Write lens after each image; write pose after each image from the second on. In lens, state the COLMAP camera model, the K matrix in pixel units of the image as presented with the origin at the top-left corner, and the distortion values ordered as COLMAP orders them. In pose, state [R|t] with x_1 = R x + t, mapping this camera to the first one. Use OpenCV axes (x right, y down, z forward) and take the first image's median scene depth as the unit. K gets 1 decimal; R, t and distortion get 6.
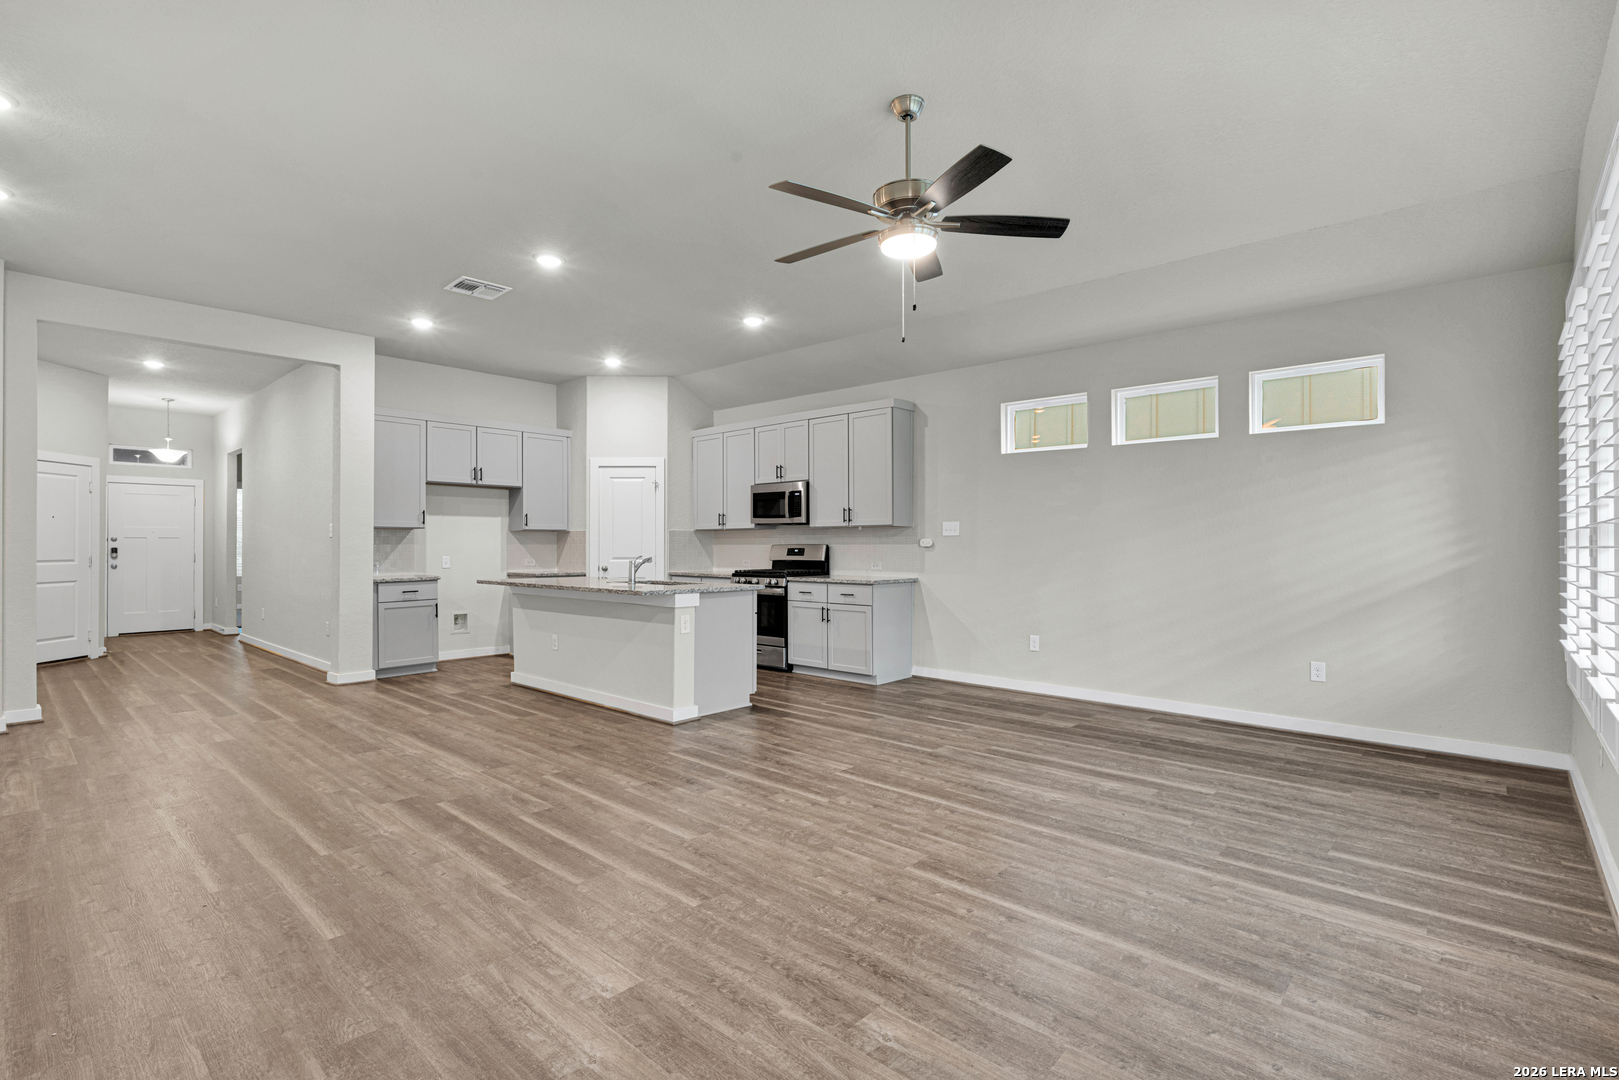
lens RADIAL K [[760.7, 0, 809.5], [0, 760.7, 540.0], [0, 0, 1]] dist [-0.002310, -0.000094]
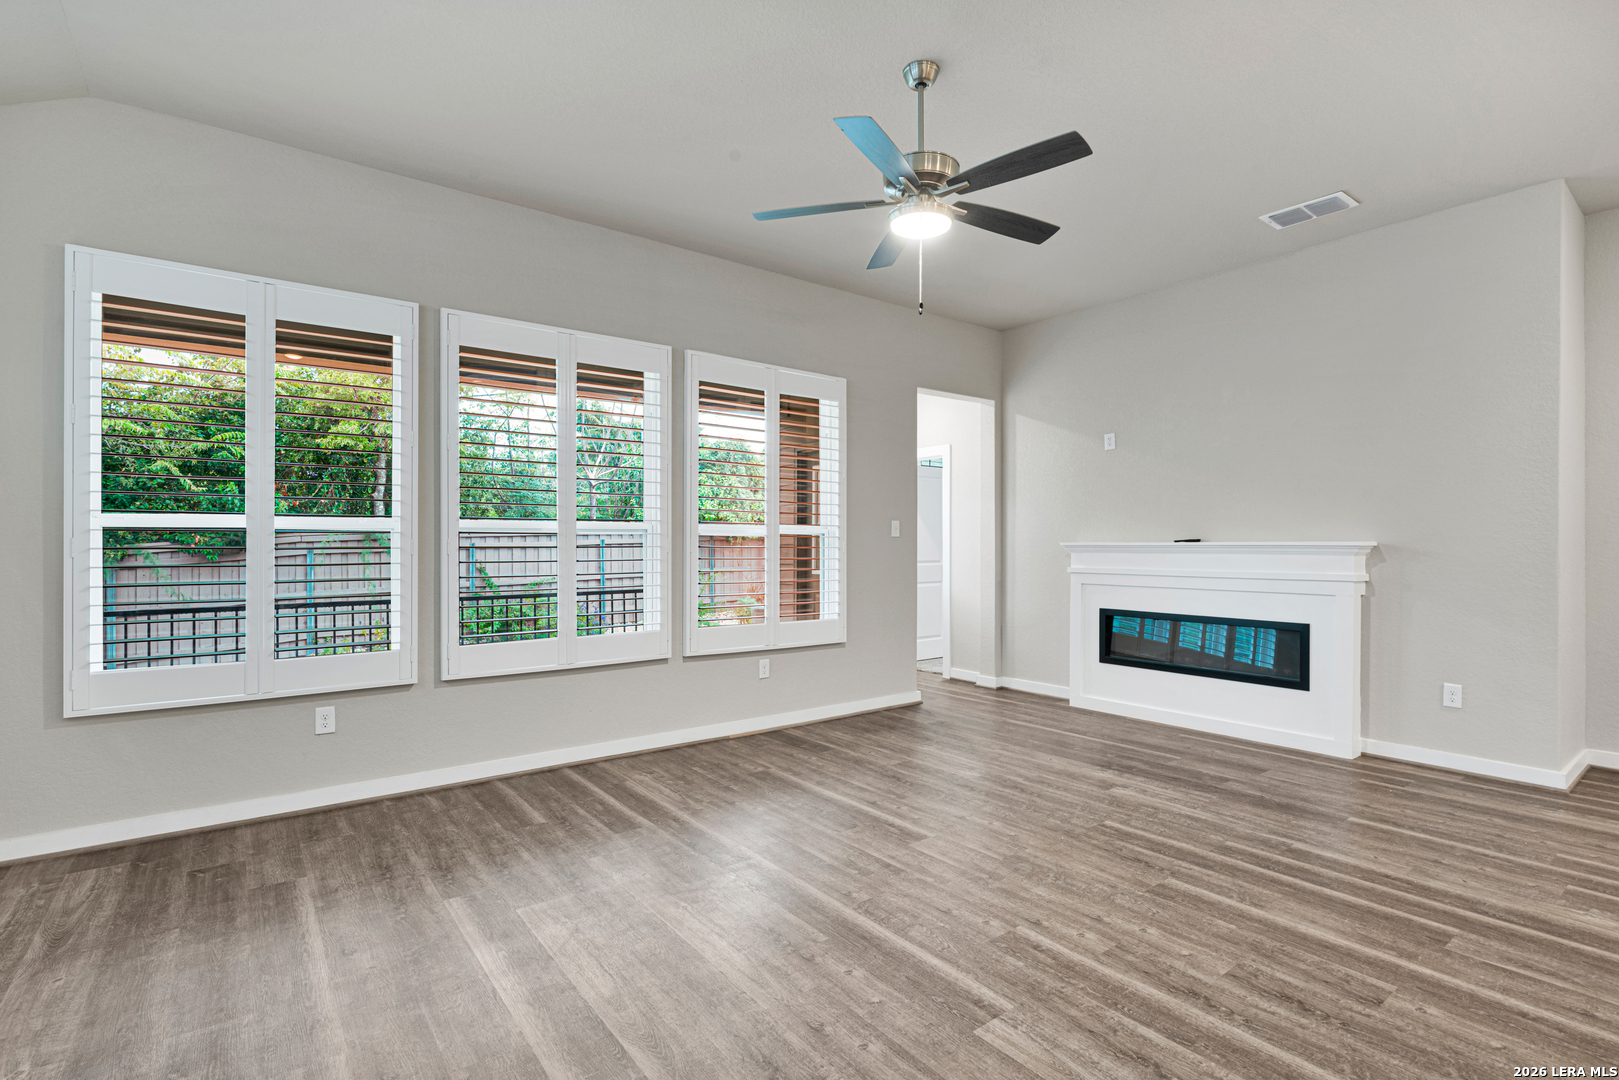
lens RADIAL K [[760.7, 0, 809.5], [0, 760.7, 540.0], [0, 0, 1]] dist [-0.002310, -0.000094]
pose [[-0.983764, -0.002778, 0.179445, 0.094910], [-0.005236, 0.999899, -0.013223, 0.010144], [-0.179390, -0.013948, -0.983679, 1.881306]]
